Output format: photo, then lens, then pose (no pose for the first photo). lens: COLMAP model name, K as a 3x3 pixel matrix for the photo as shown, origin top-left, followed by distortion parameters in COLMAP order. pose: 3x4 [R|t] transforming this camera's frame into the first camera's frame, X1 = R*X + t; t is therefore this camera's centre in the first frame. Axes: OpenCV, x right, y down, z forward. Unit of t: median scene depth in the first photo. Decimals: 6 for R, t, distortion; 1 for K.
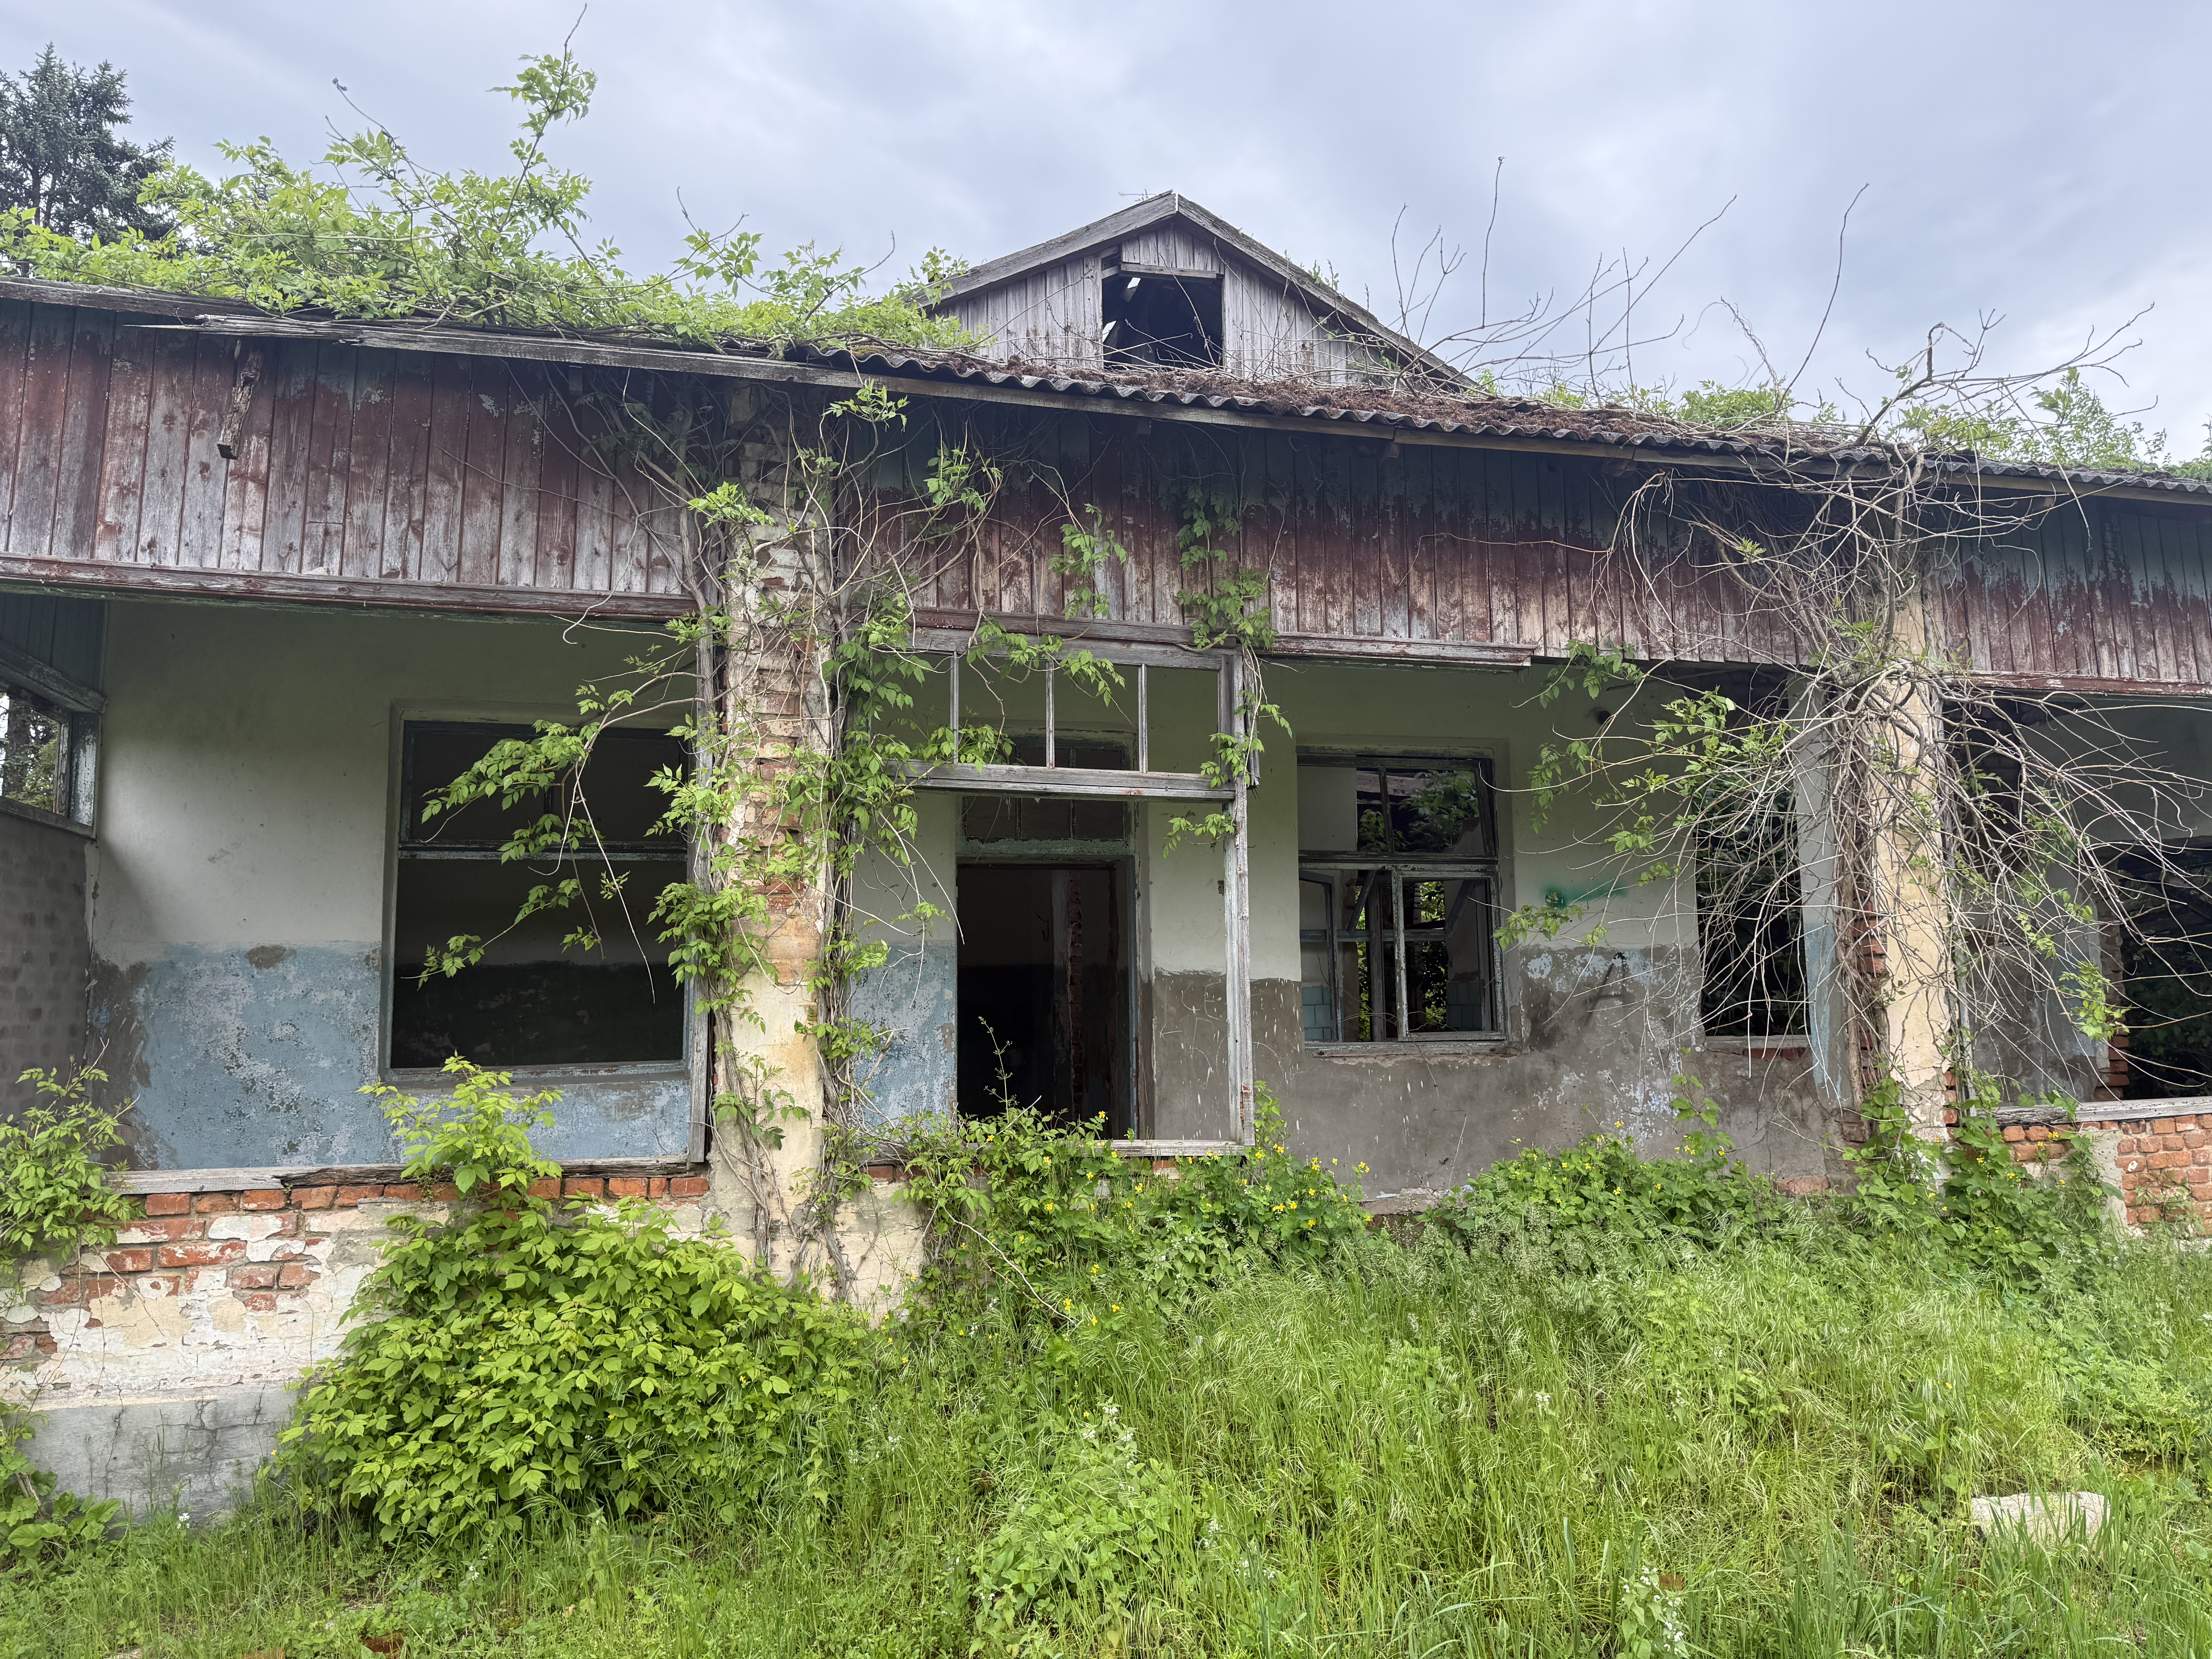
lens RADIAL K [[1634.6, 0, 1108.1], [0, 1634.6, 836.9], [0, 0, 1]] dist [0.029765, -0.004760]
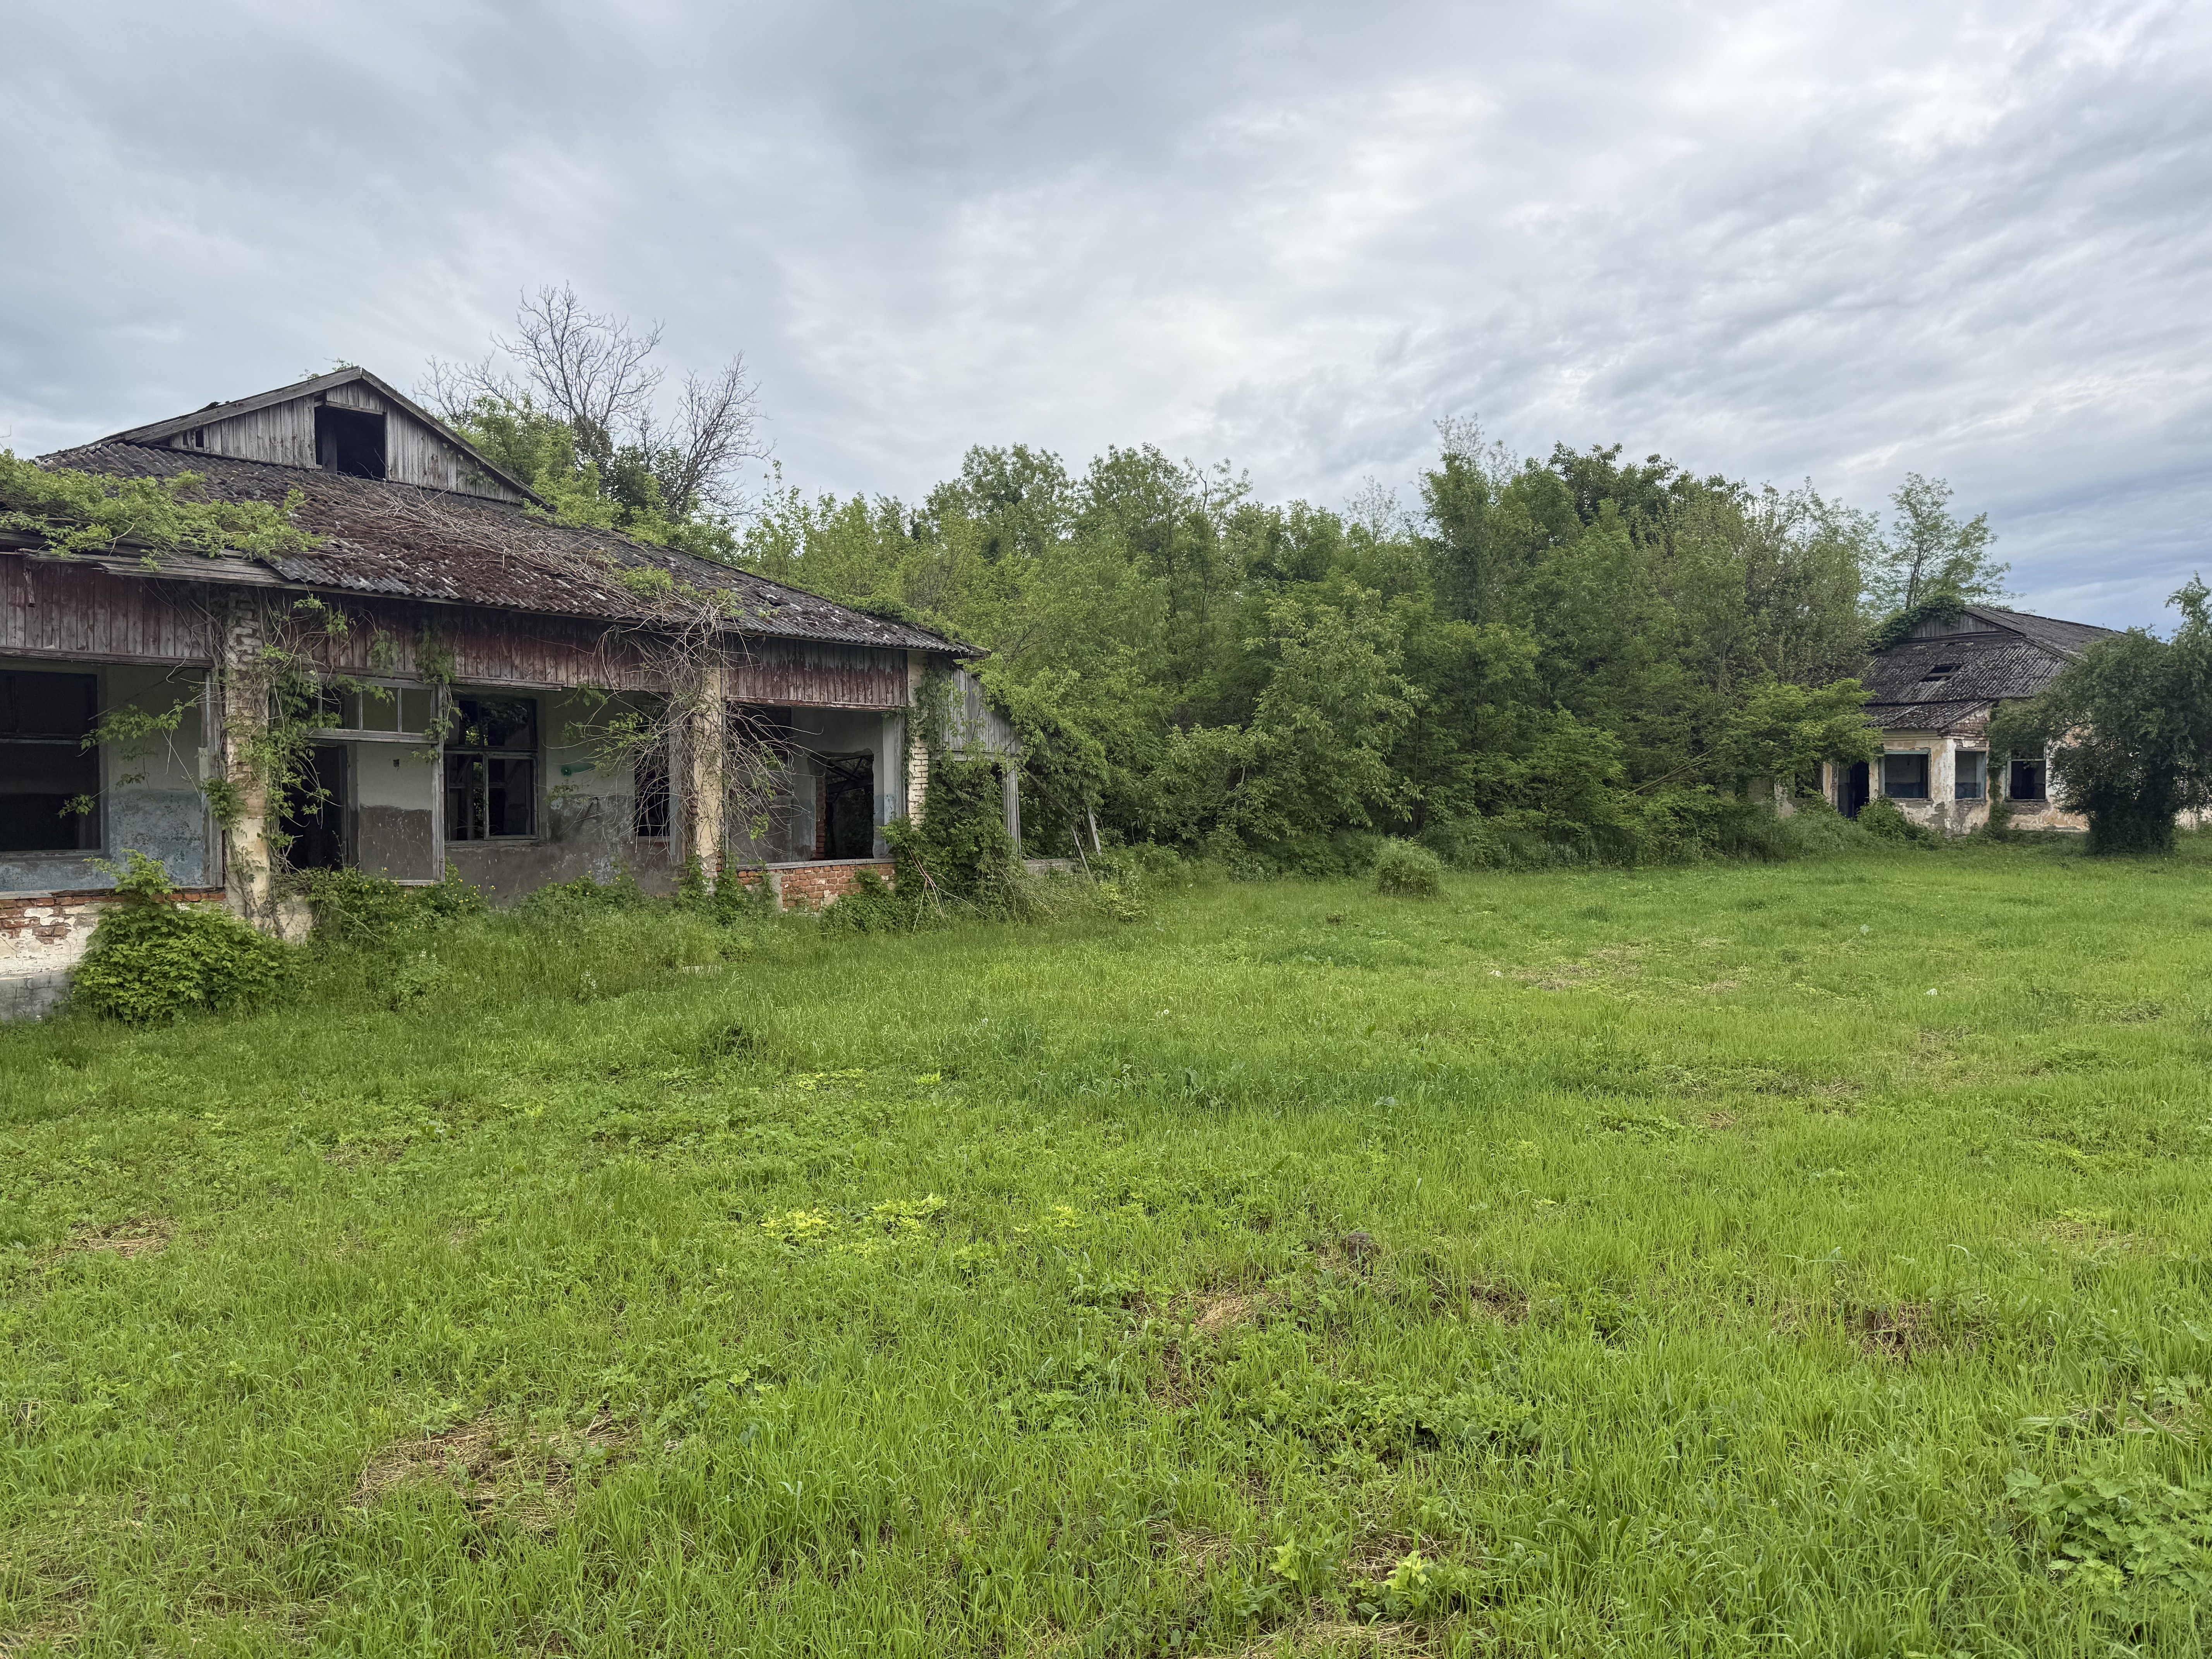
lens RADIAL K [[1409.4, 0, 1095.2], [0, 1409.4, 841.1], [0, 0, 1]] dist [0.026052, -0.062448]
pose [[0.806587, -0.000991, 0.591115, -0.391321], [-0.073207, 0.992133, 0.101555, -0.169326], [-0.586565, -0.125187, 0.800168, -1.340222]]
